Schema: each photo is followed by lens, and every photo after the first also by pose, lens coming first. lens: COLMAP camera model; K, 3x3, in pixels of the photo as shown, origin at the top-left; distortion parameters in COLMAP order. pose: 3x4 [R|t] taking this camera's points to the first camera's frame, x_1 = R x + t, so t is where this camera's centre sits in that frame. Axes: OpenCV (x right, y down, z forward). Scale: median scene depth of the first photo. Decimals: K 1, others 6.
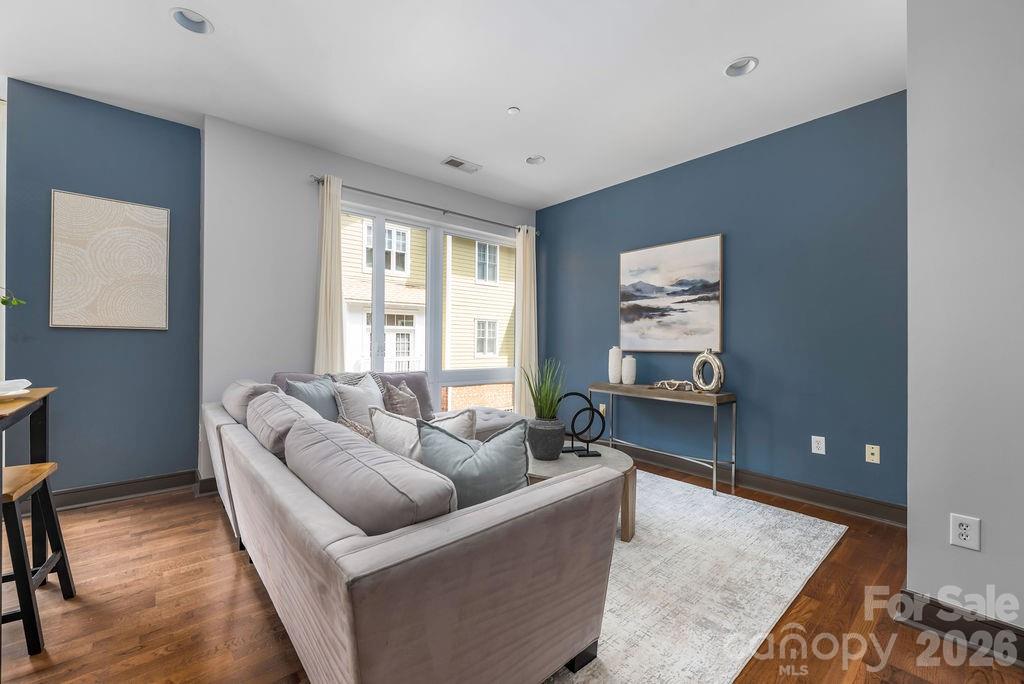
lens RADIAL K [[424.6, 0, 503.8], [0, 424.6, 339.5], [0, 0, 1]] dist [-0.004125, -0.000206]
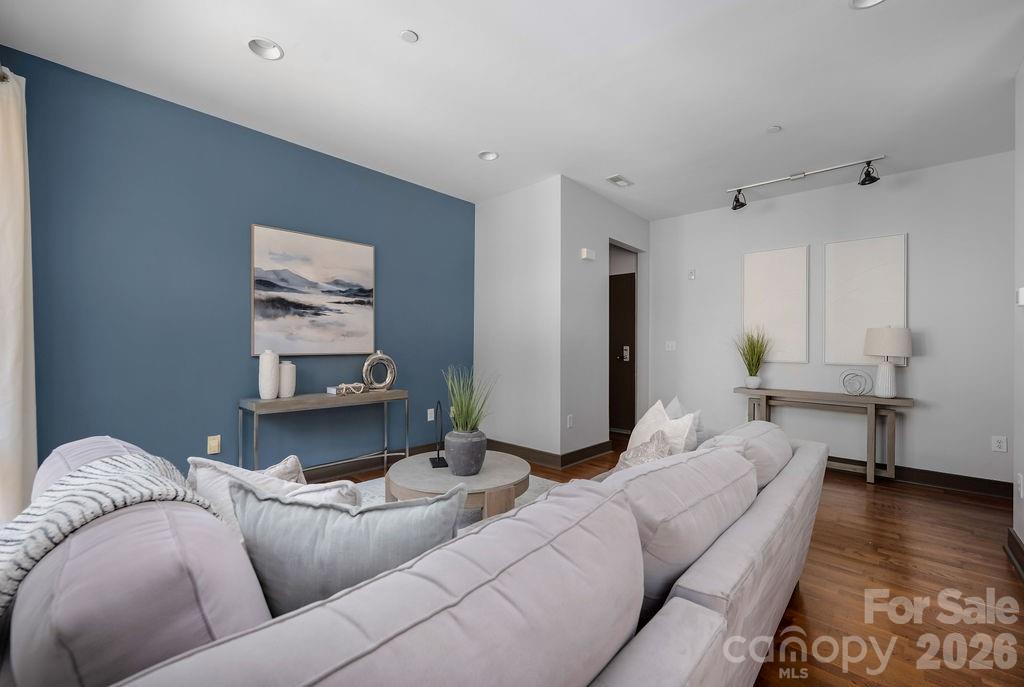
lens RADIAL K [[424.6, 0, 512.9], [0, 424.6, 344.7], [0, 0, 1]] dist [-0.004125, -0.000206]
pose [[-0.131641, -0.007871, 0.991266, -0.591244], [-0.013298, 0.999893, 0.006173, -0.003947], [-0.991208, -0.012369, -0.131731, 0.734302]]
